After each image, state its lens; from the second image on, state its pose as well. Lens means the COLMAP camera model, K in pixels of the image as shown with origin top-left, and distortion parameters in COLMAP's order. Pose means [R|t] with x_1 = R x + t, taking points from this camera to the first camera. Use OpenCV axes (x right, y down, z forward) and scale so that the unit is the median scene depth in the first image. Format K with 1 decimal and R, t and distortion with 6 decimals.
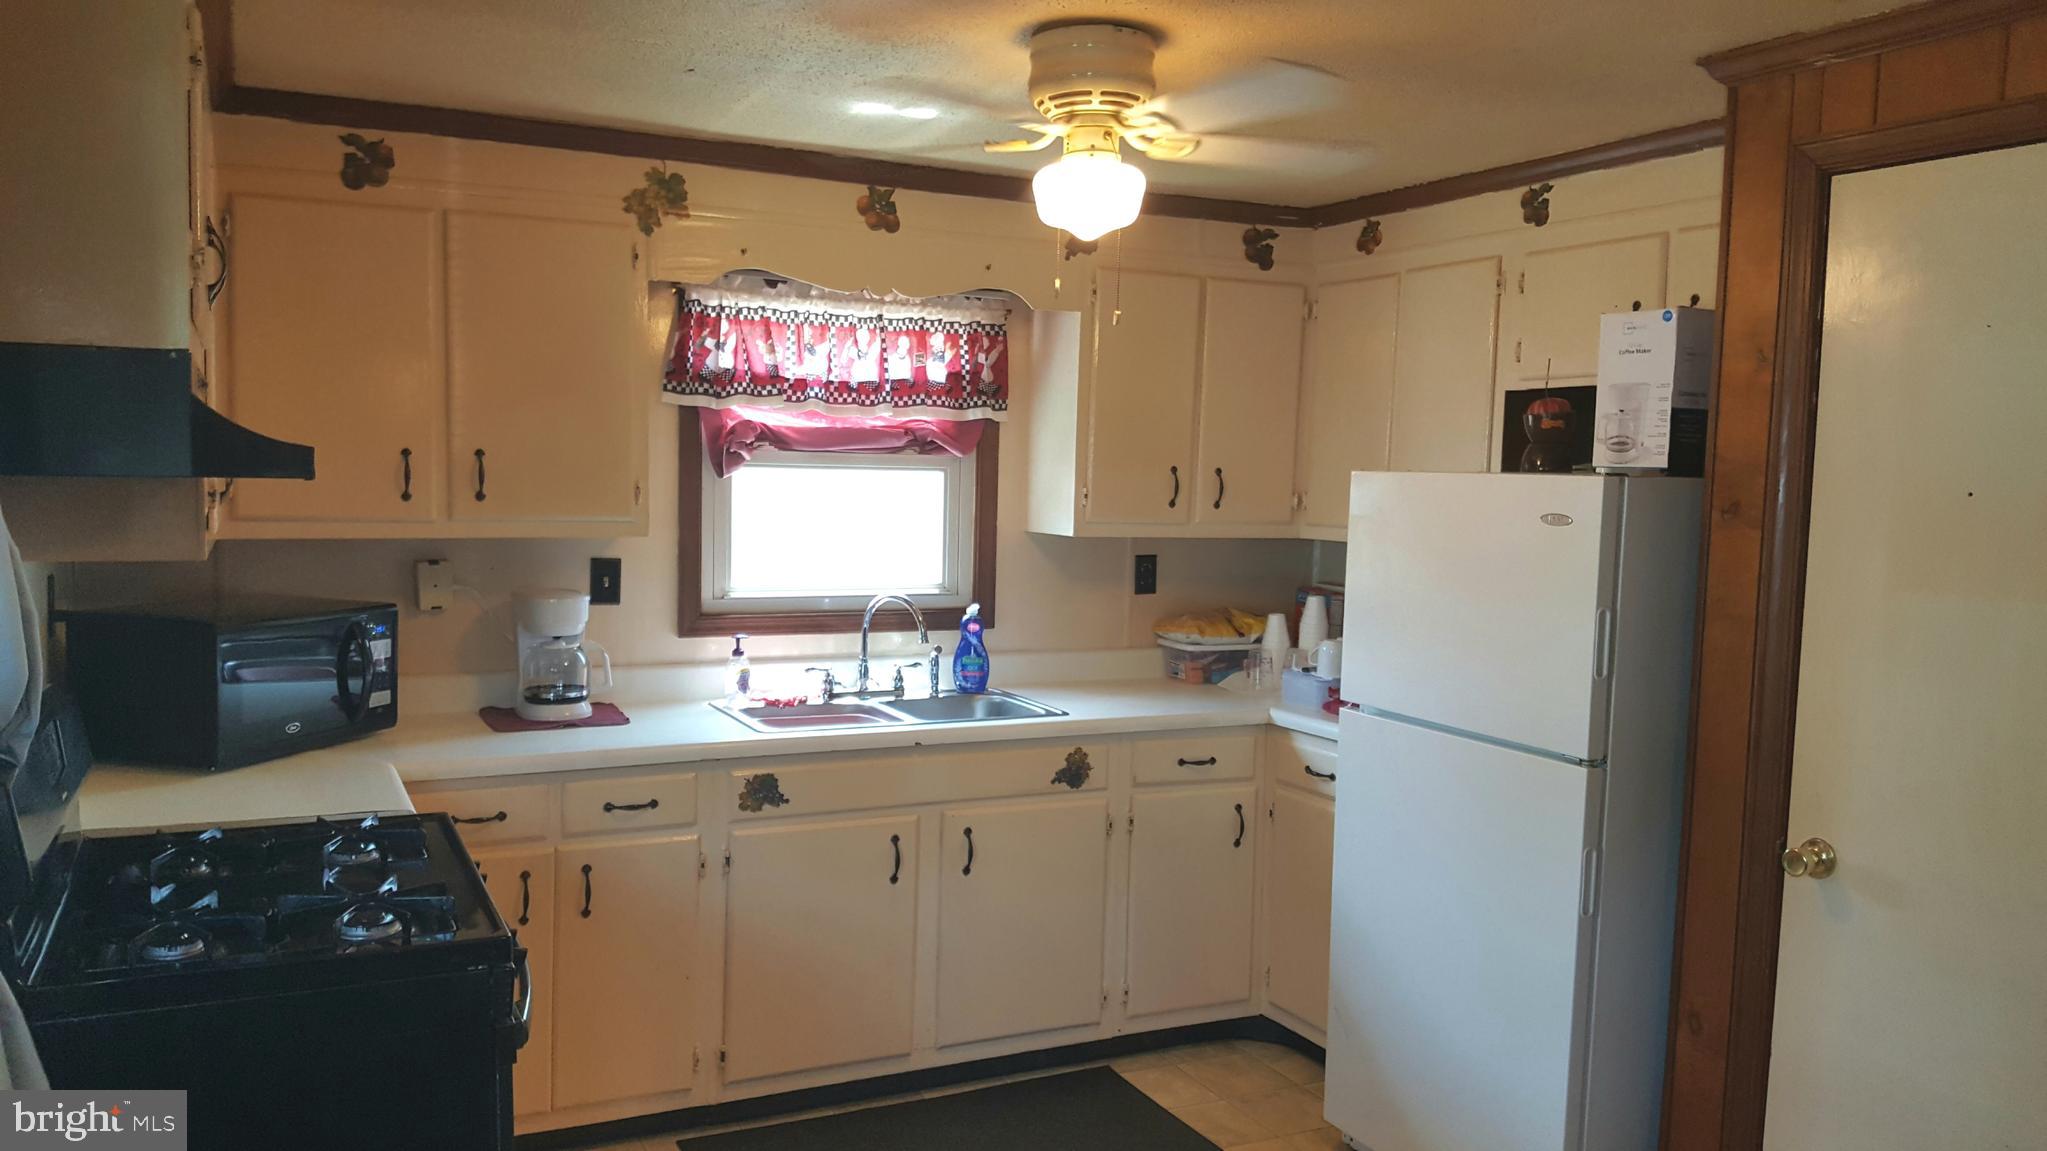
lens RADIAL K [[1521.1, 0, 1020.5], [0, 1521.1, 593.6], [0, 0, 1]] dist [0.246940, -0.567834]
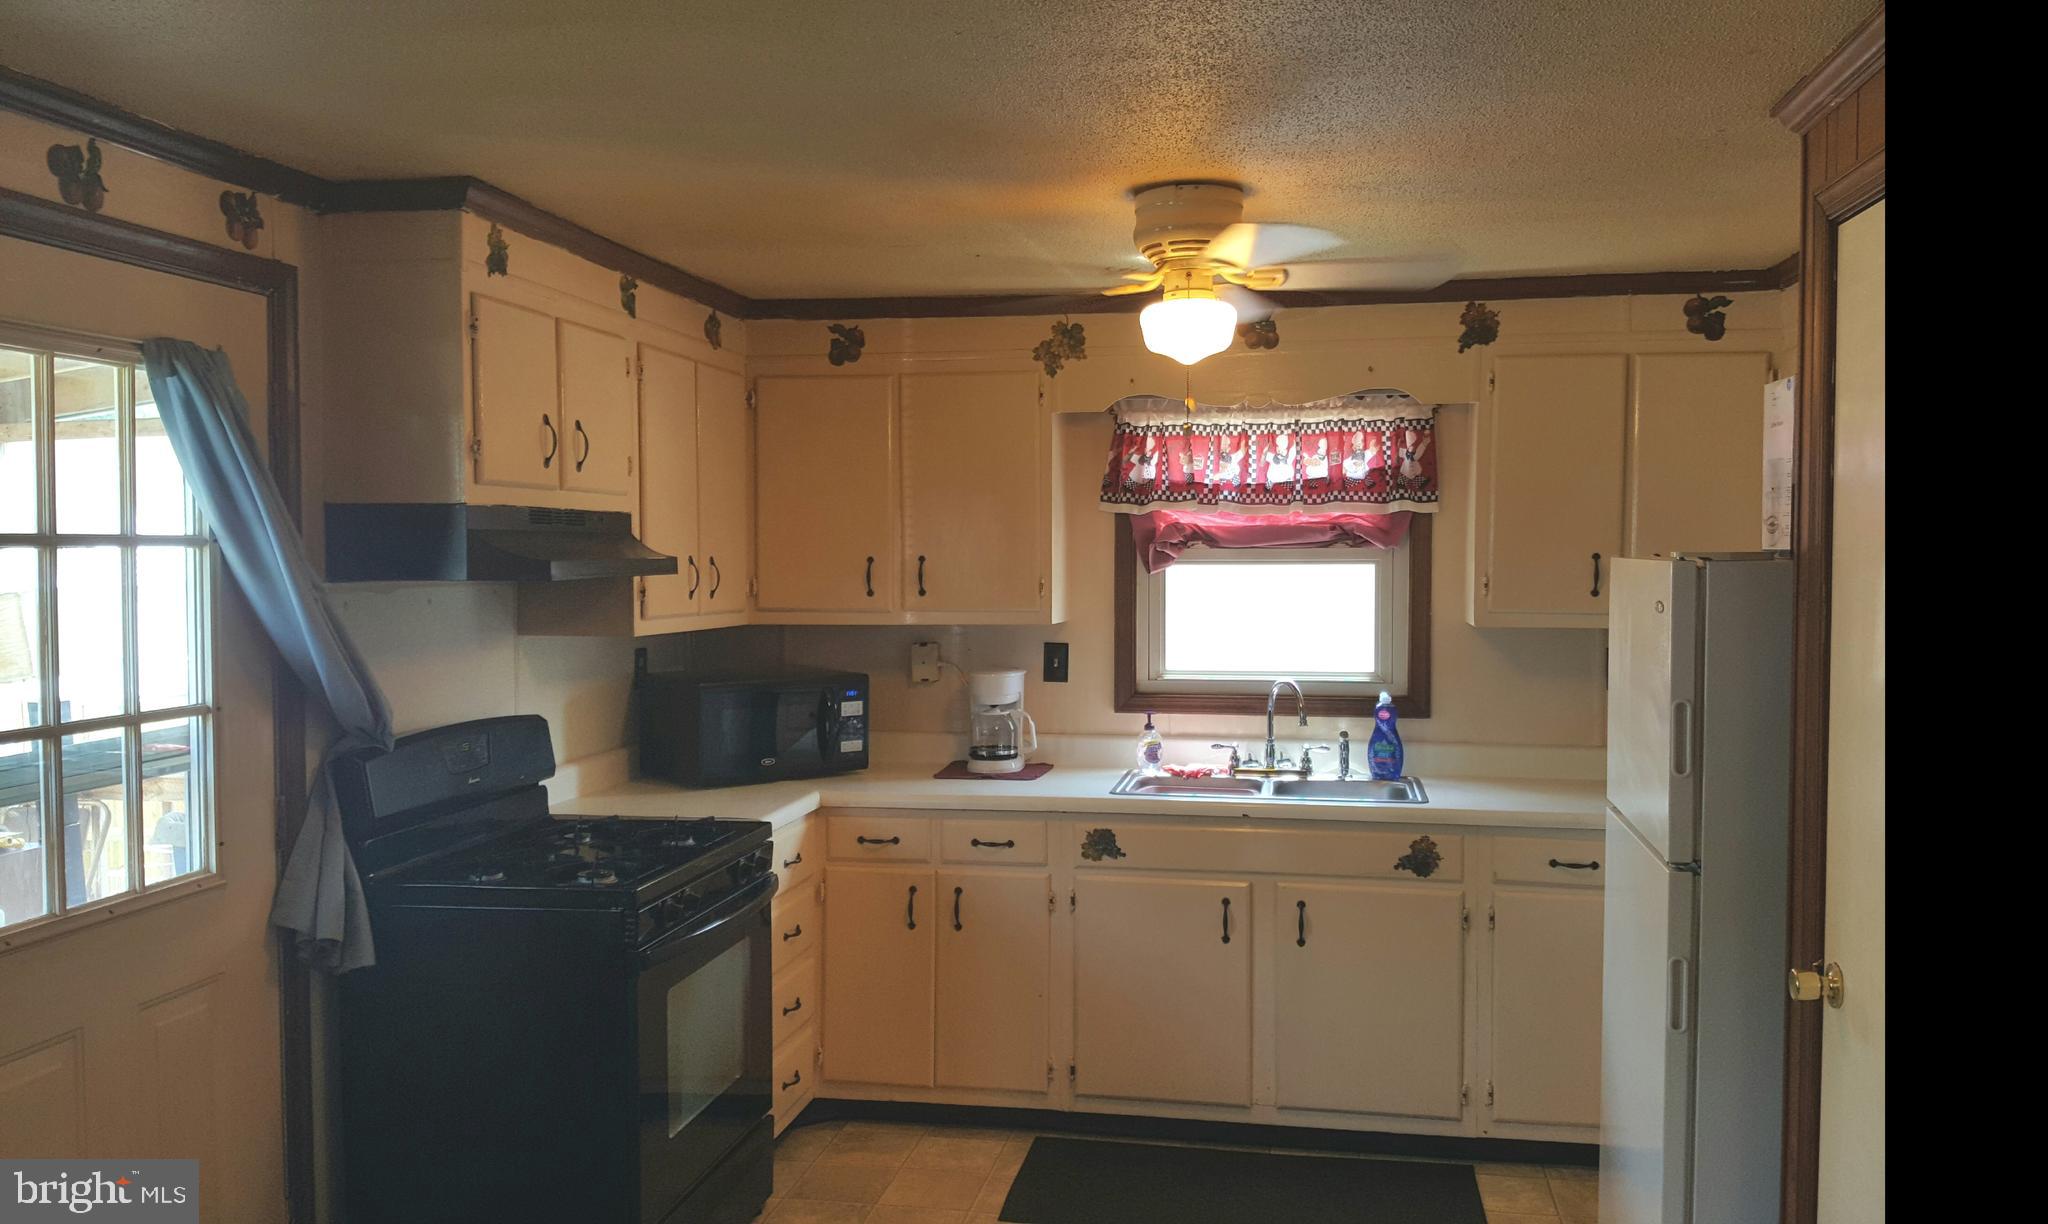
lens RADIAL K [[1634.5, 0, 1067.5], [0, 1634.5, 610.6], [0, 0, 1]] dist [0.188480, -0.449663]
pose [[0.816469, -0.001617, -0.577387, 0.457972], [-0.029712, 0.998554, -0.044810, 0.008399], [0.576624, 0.053741, 0.815240, -0.027007]]
